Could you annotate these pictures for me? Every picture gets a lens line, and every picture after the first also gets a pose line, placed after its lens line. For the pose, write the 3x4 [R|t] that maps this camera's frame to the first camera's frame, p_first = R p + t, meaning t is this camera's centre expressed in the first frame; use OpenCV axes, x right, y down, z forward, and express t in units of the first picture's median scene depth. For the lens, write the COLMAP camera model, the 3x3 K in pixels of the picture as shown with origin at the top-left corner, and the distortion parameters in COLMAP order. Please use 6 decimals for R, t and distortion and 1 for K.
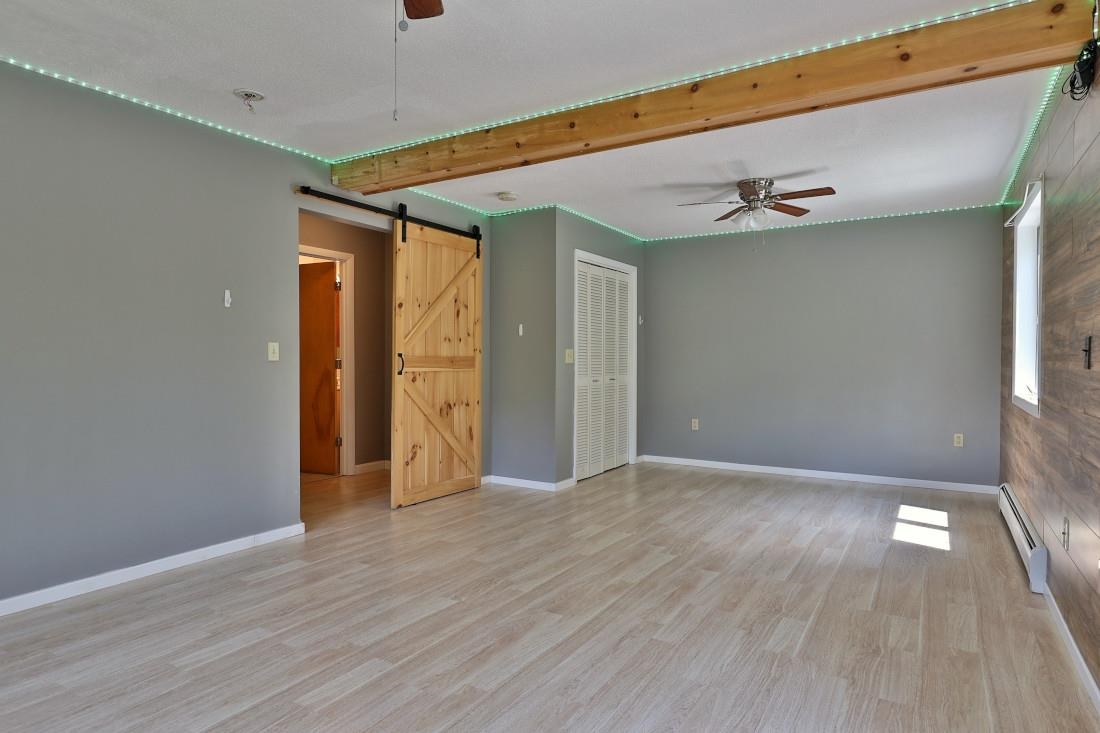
lens RADIAL K [[639.5, 0, 550.0], [0, 639.5, 366.5], [0, 0, 1]] dist [-0.003049, 0.000154]
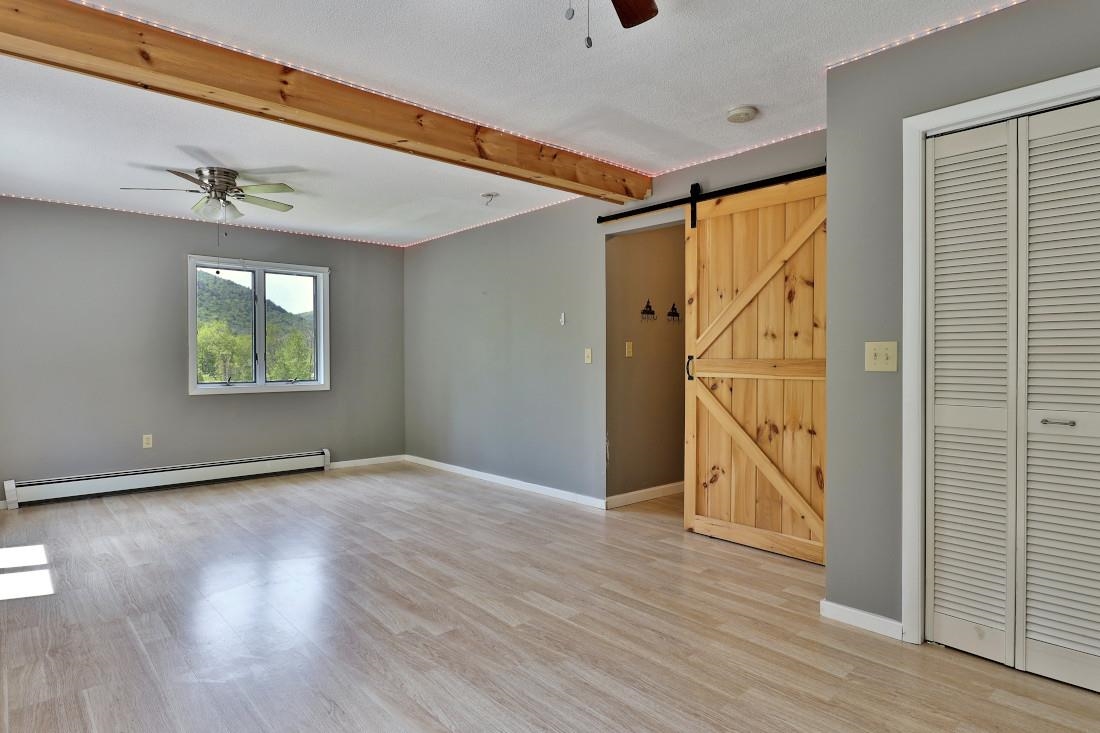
lens RADIAL K [[611.6, 0, 550.0], [0, 611.6, 366.5], [0, 0, 1]] dist [-0.019338, 0.000095]
pose [[-0.285808, 0.004358, -0.958277, 0.719504], [-0.016034, 0.999828, 0.009329, -0.011924], [0.958153, 0.018032, -0.285689, 1.214385]]
